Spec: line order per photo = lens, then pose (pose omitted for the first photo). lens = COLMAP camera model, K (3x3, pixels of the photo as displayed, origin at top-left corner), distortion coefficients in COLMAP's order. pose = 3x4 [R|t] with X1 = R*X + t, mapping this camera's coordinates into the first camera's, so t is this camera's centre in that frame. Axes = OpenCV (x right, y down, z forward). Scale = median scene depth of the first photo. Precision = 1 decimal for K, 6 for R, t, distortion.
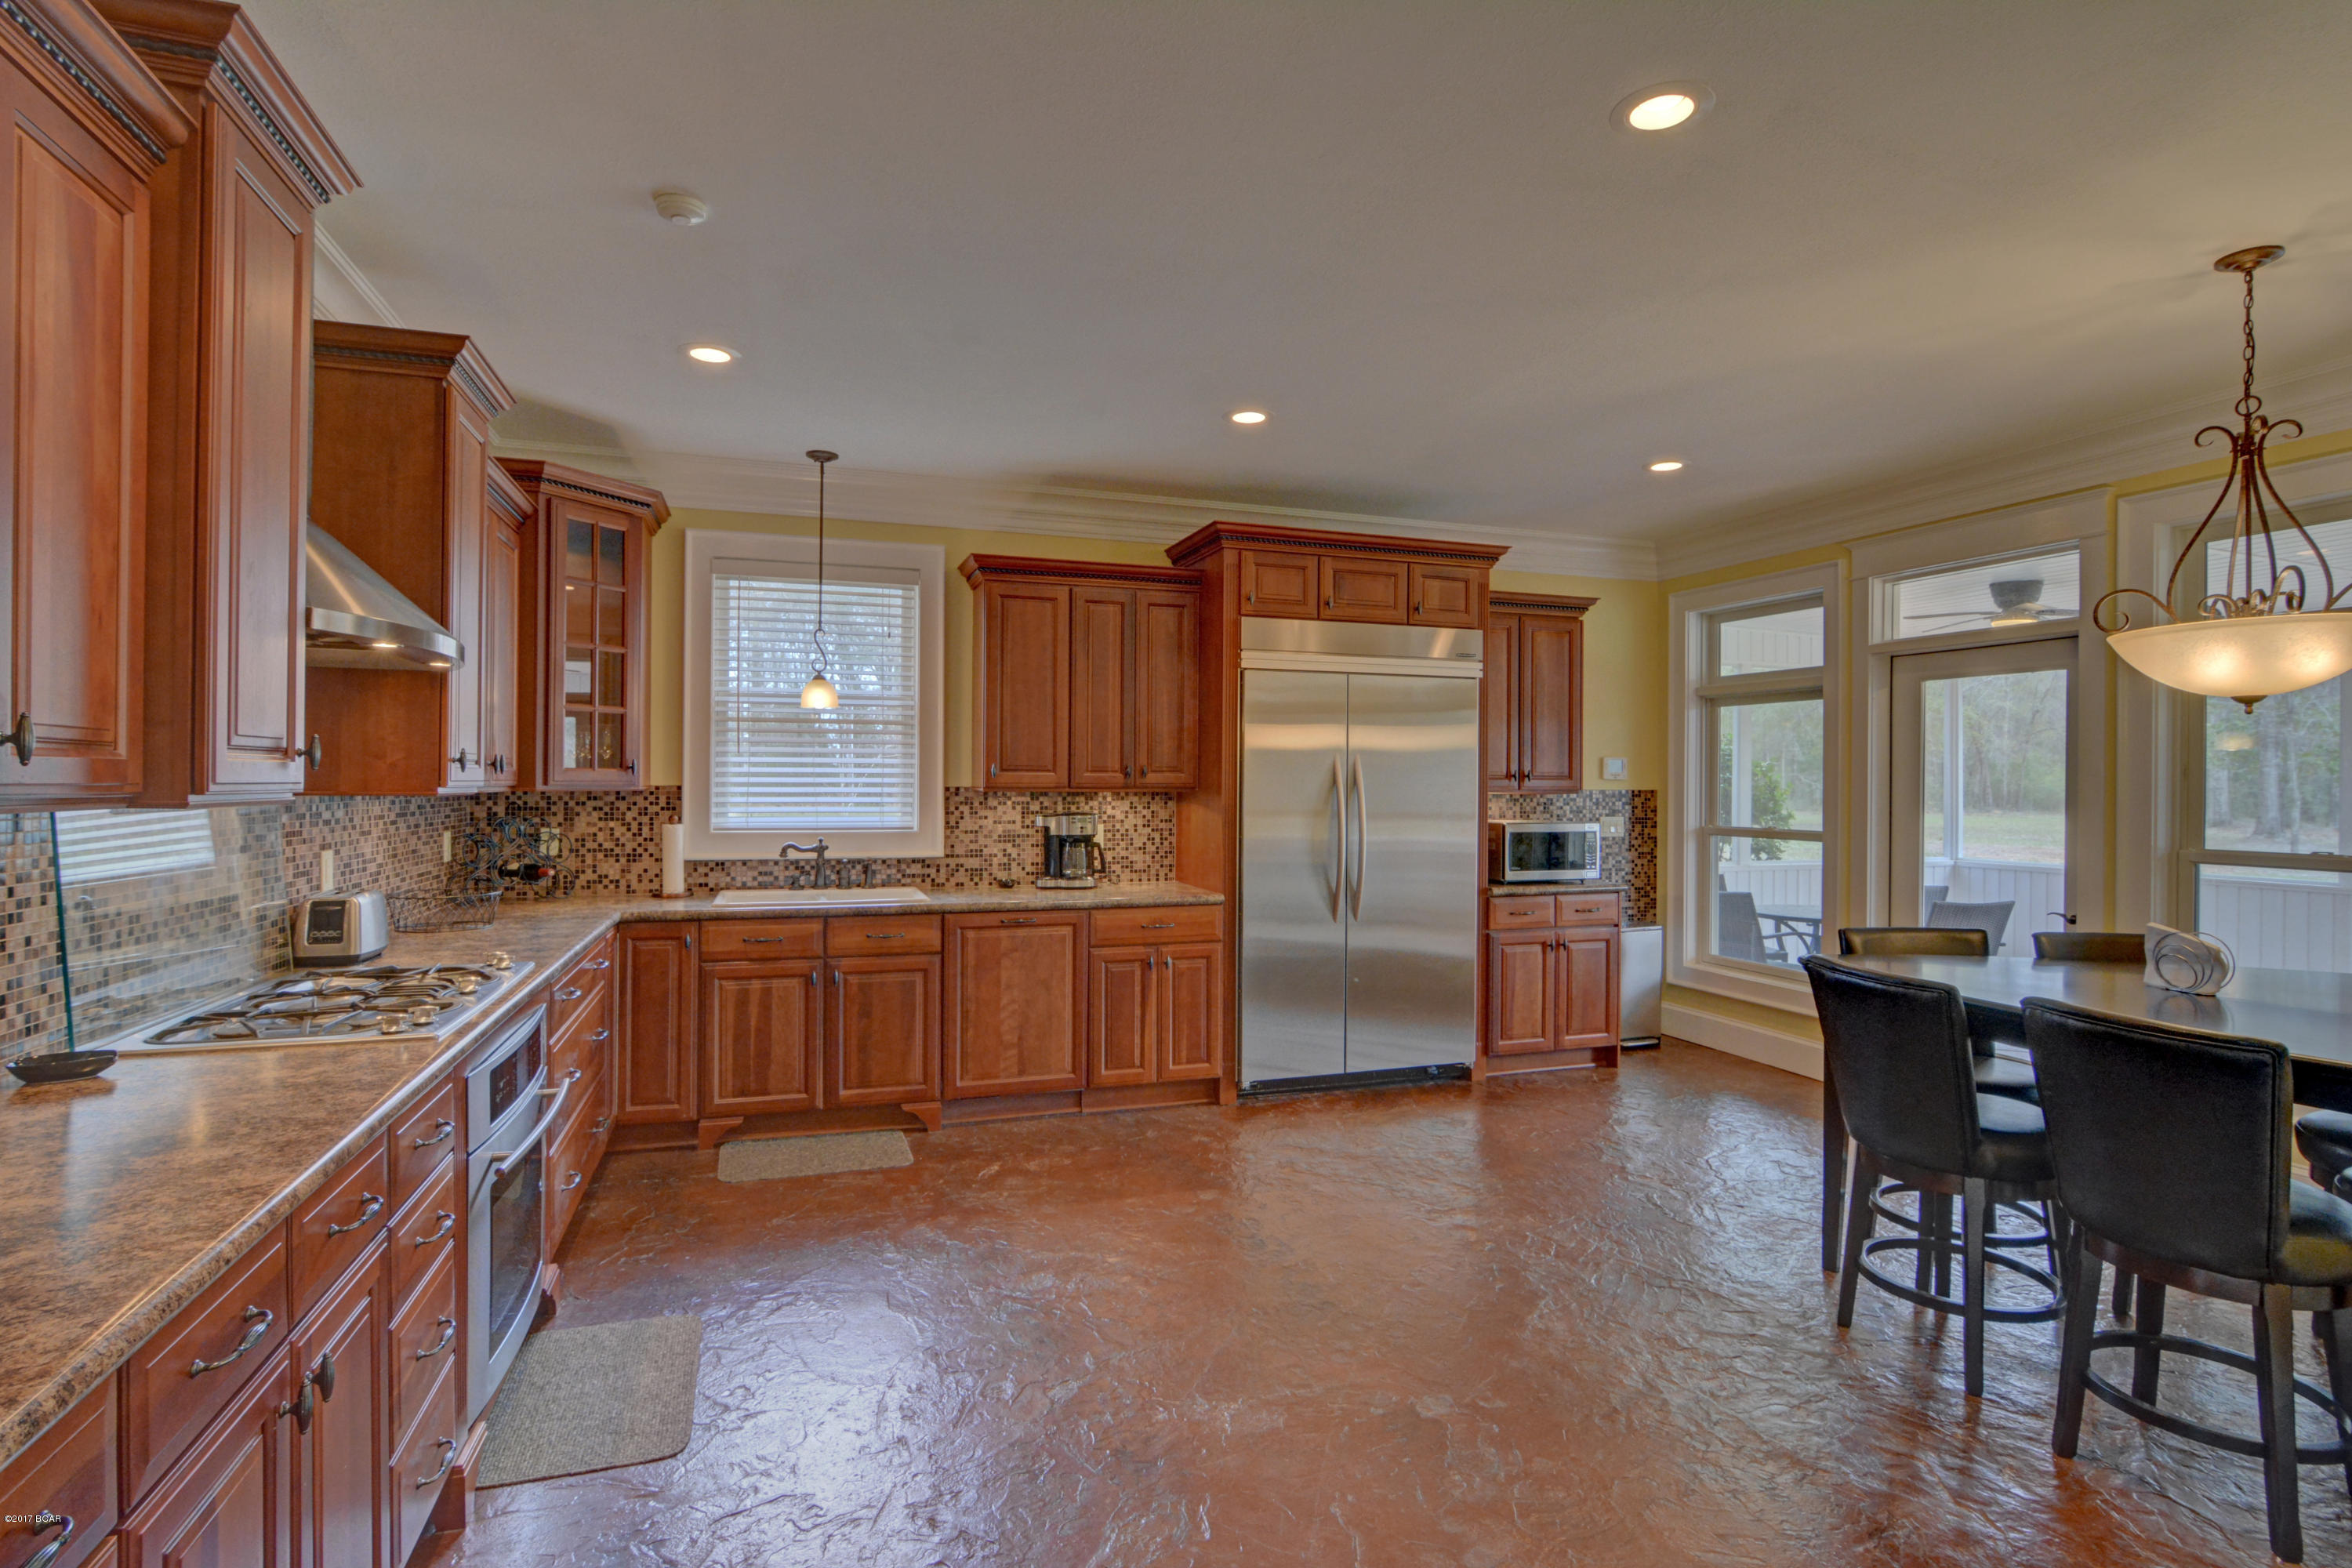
lens RADIAL K [[1143.5, 0, 1167.7], [0, 1143.5, 781.5], [0, 0, 1]] dist [-0.031012, 0.009833]
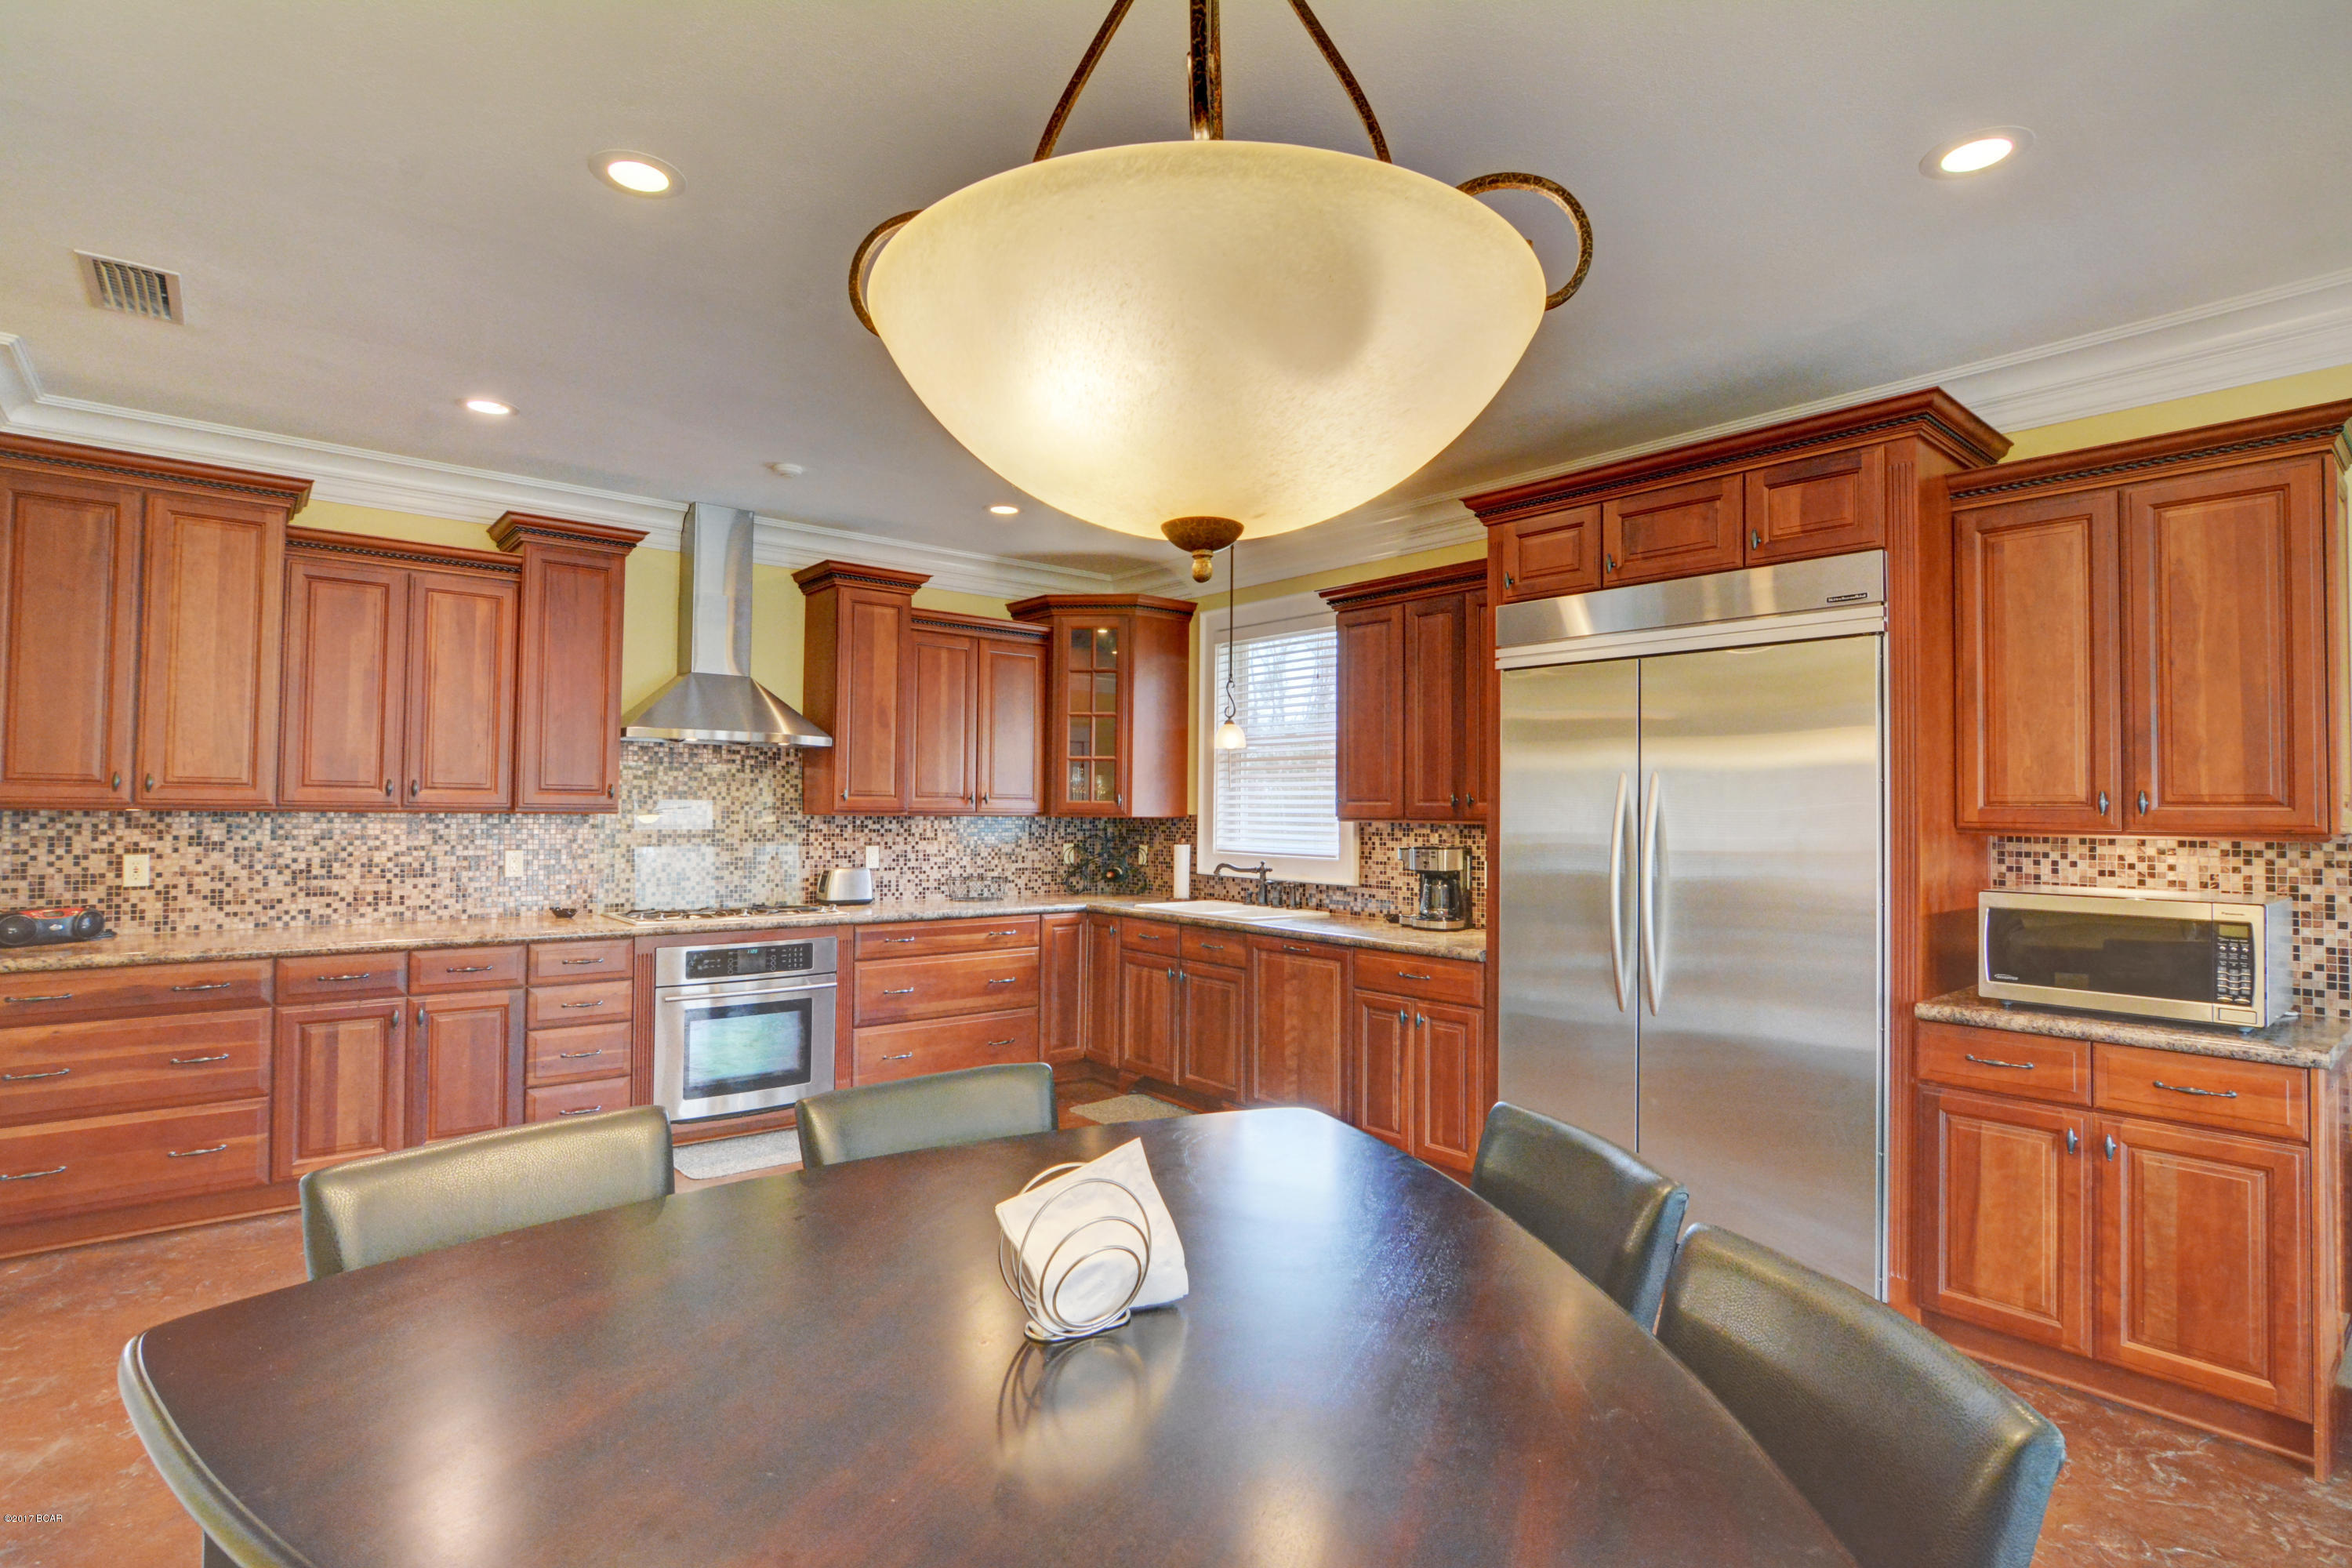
lens RADIAL K [[1143.5, 0, 1167.7], [0, 1143.5, 781.5], [0, 0, 1]] dist [-0.031012, 0.009833]
pose [[0.357947, -0.025222, -0.933401, 0.725339], [-0.010448, 0.999464, -0.031014, 0.006410], [0.933684, 0.020854, 0.357491, 0.496619]]
